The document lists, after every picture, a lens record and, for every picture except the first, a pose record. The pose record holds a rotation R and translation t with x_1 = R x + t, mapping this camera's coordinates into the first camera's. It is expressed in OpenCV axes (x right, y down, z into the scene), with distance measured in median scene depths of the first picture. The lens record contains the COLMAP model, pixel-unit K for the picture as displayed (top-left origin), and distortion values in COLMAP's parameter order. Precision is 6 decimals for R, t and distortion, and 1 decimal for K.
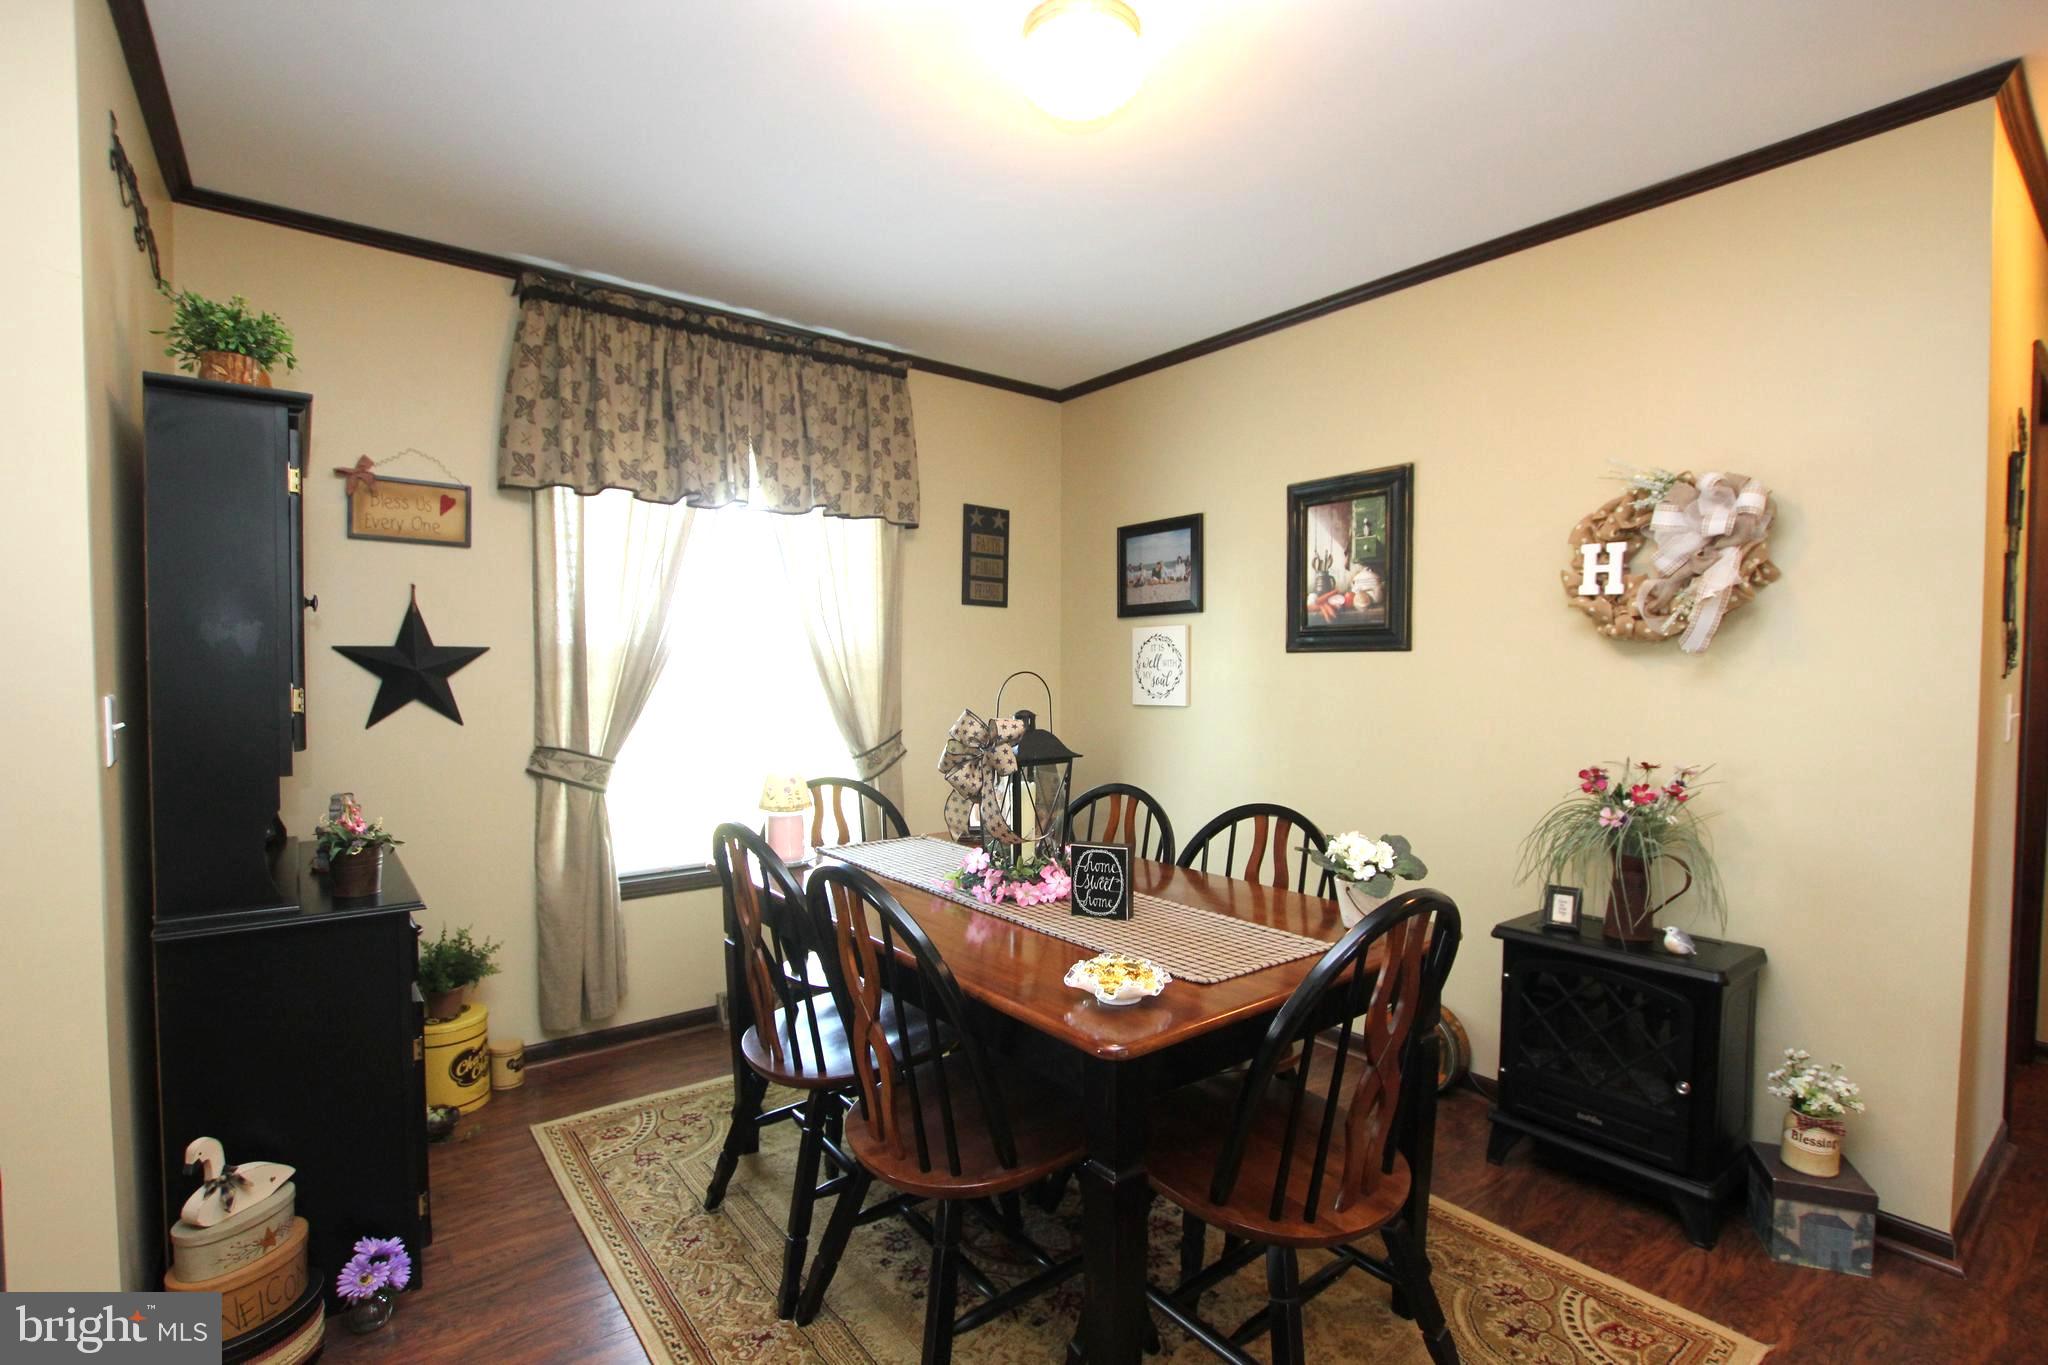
lens RADIAL K [[951.7, 0, 1032.9], [0, 951.7, 702.8], [0, 0, 1]] dist [-0.033207, 0.006406]
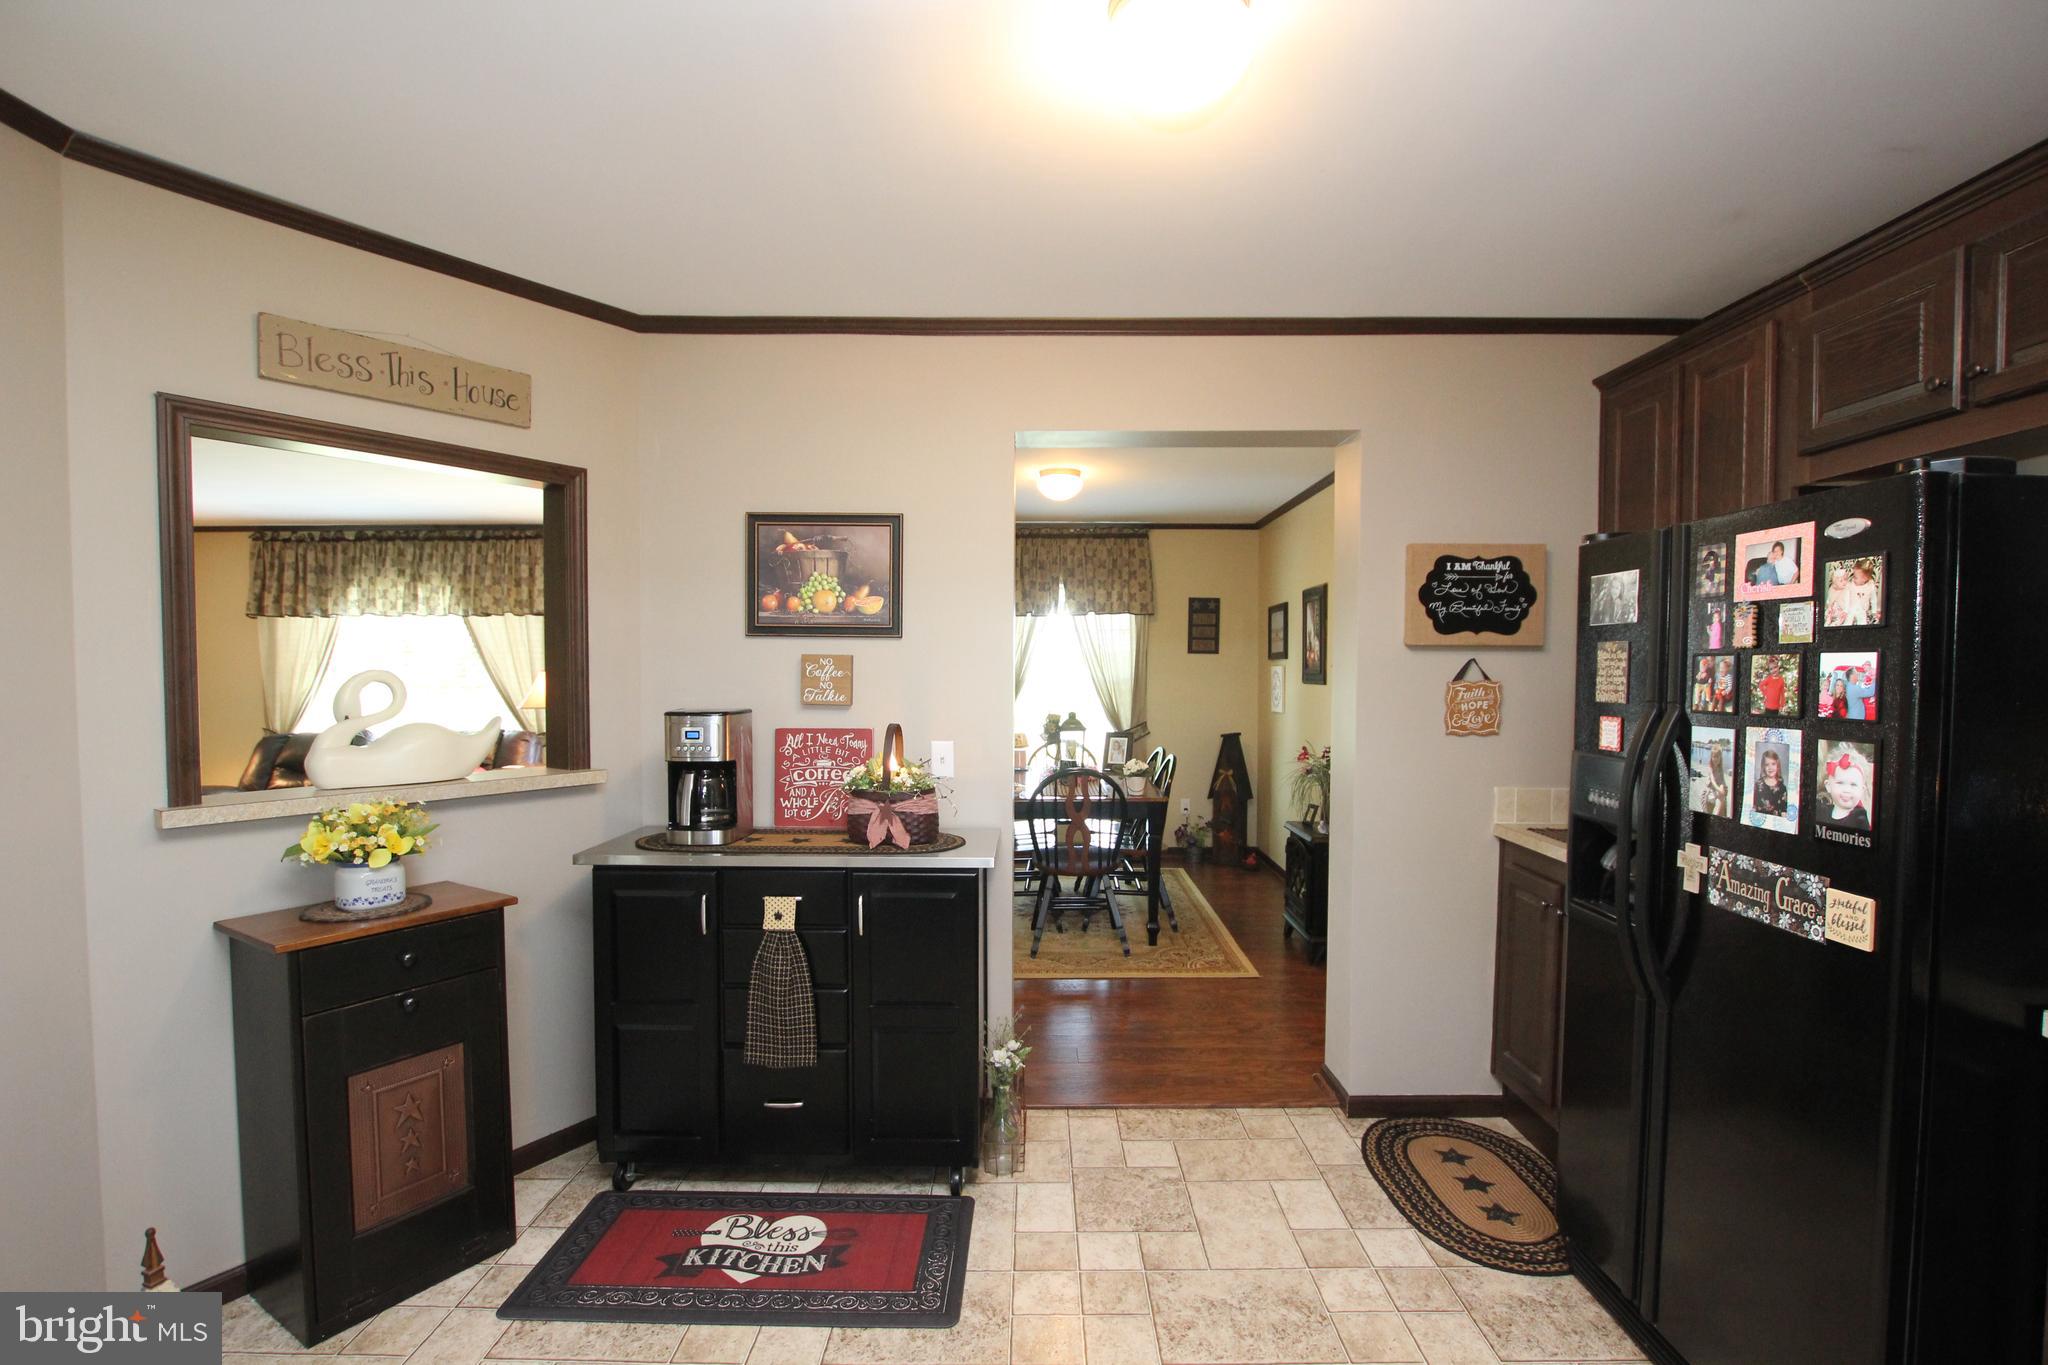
lens RADIAL K [[951.7, 0, 1032.9], [0, 951.7, 702.8], [0, 0, 1]] dist [-0.033207, 0.006406]
pose [[0.784431, 0.020444, -0.619879, 1.076492], [-0.018458, 0.999783, 0.009616, -0.028169], [0.619941, 0.003898, 0.784639, -0.788542]]
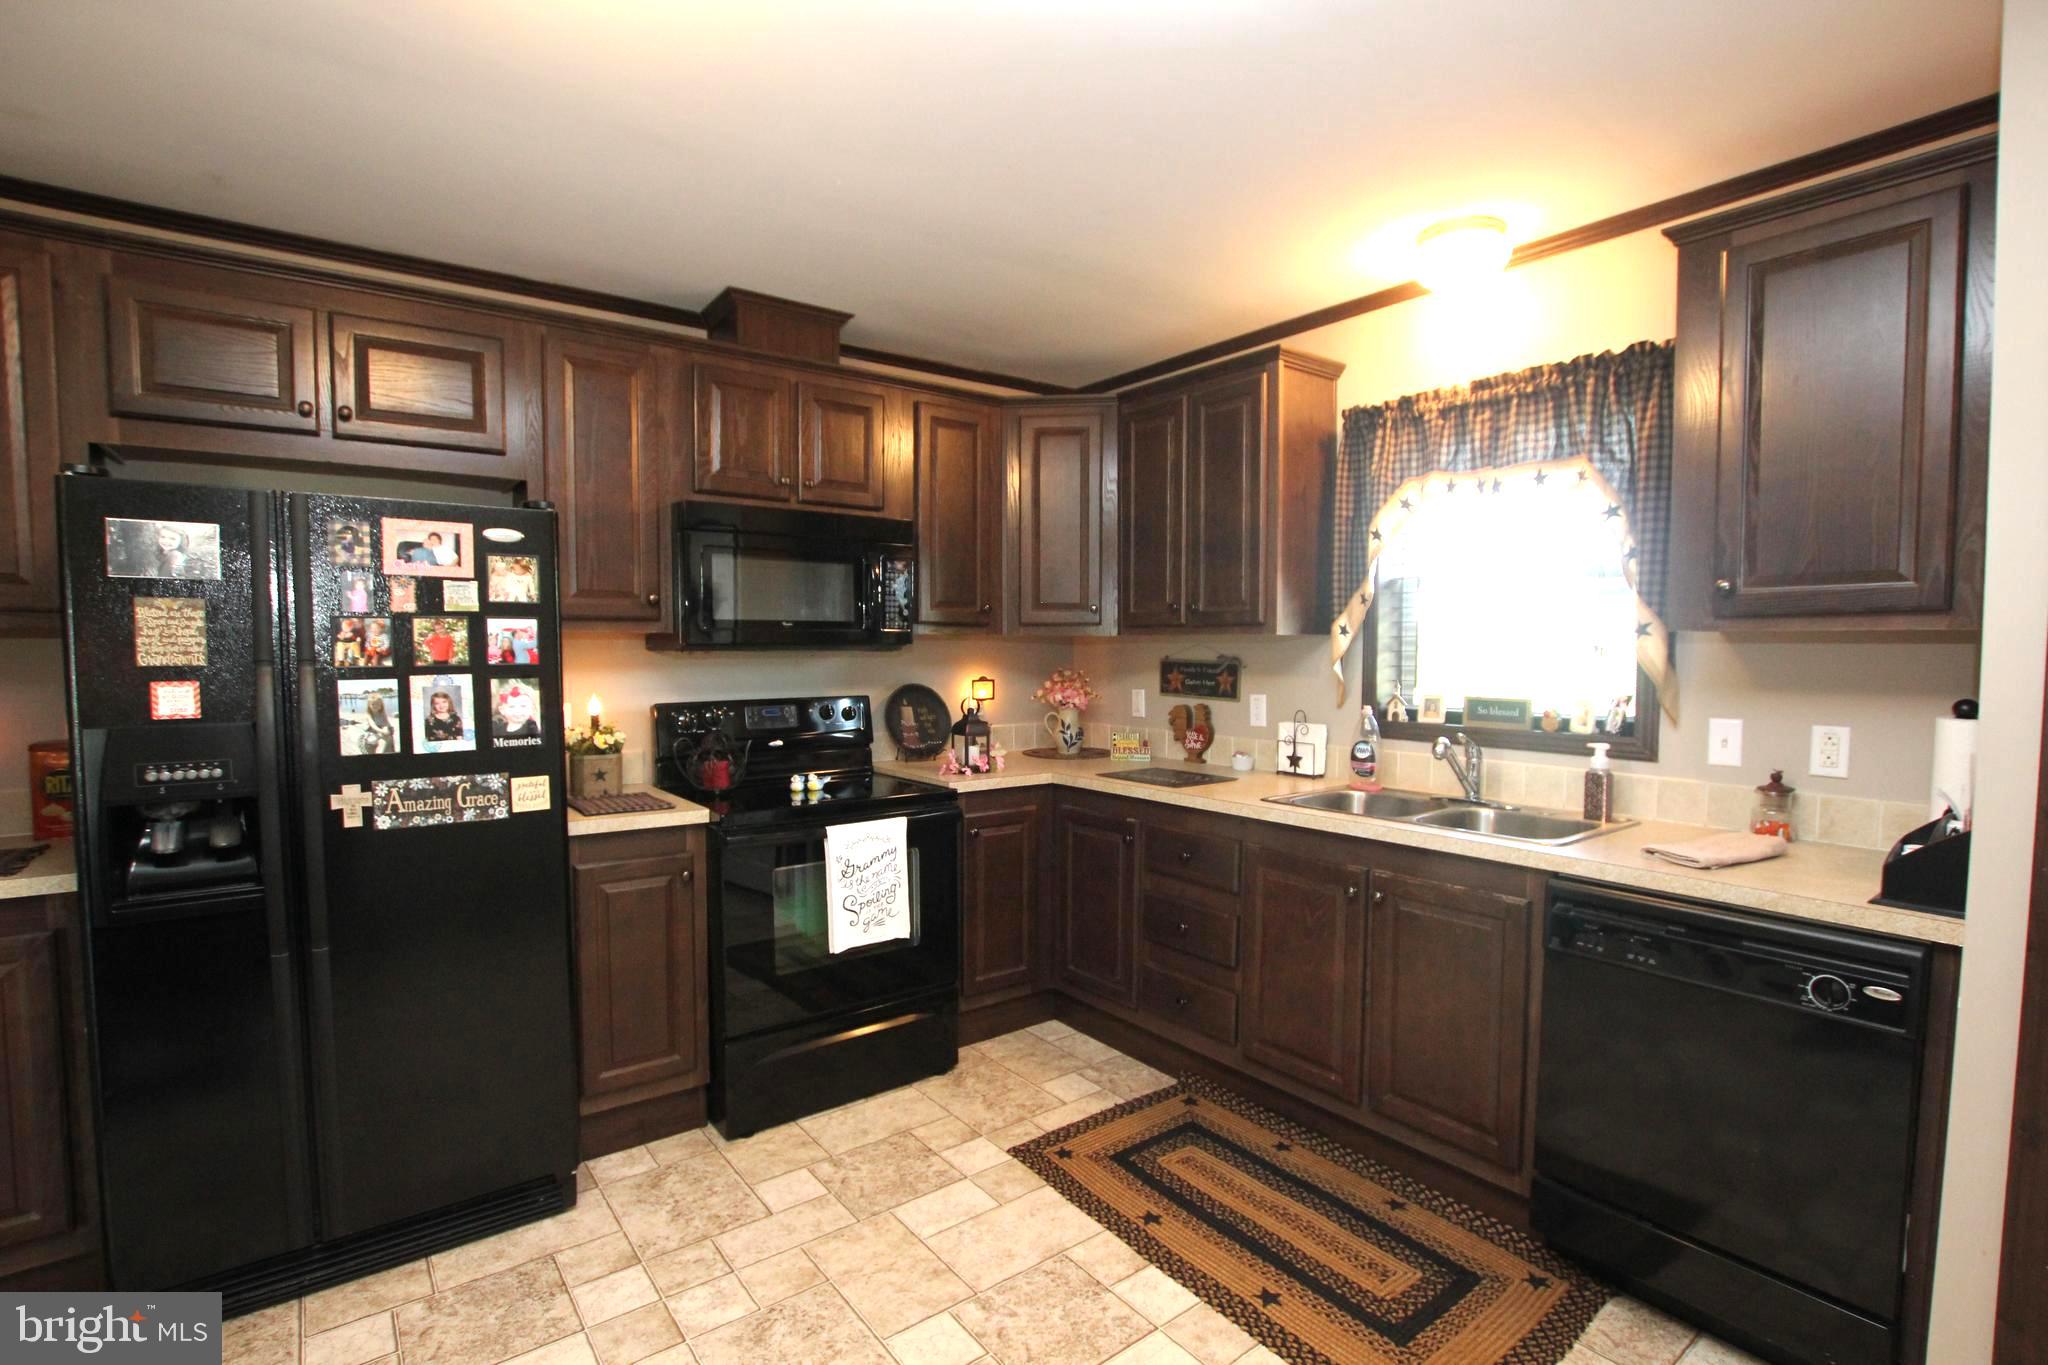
lens RADIAL K [[951.7, 0, 1032.9], [0, 951.7, 702.8], [0, 0, 1]] dist [-0.033207, 0.006406]
pose [[0.011054, -0.061868, 0.998023, 0.391117], [0.032296, 0.997586, 0.061483, -0.024654], [-0.999417, 0.031552, 0.013026, -0.564887]]
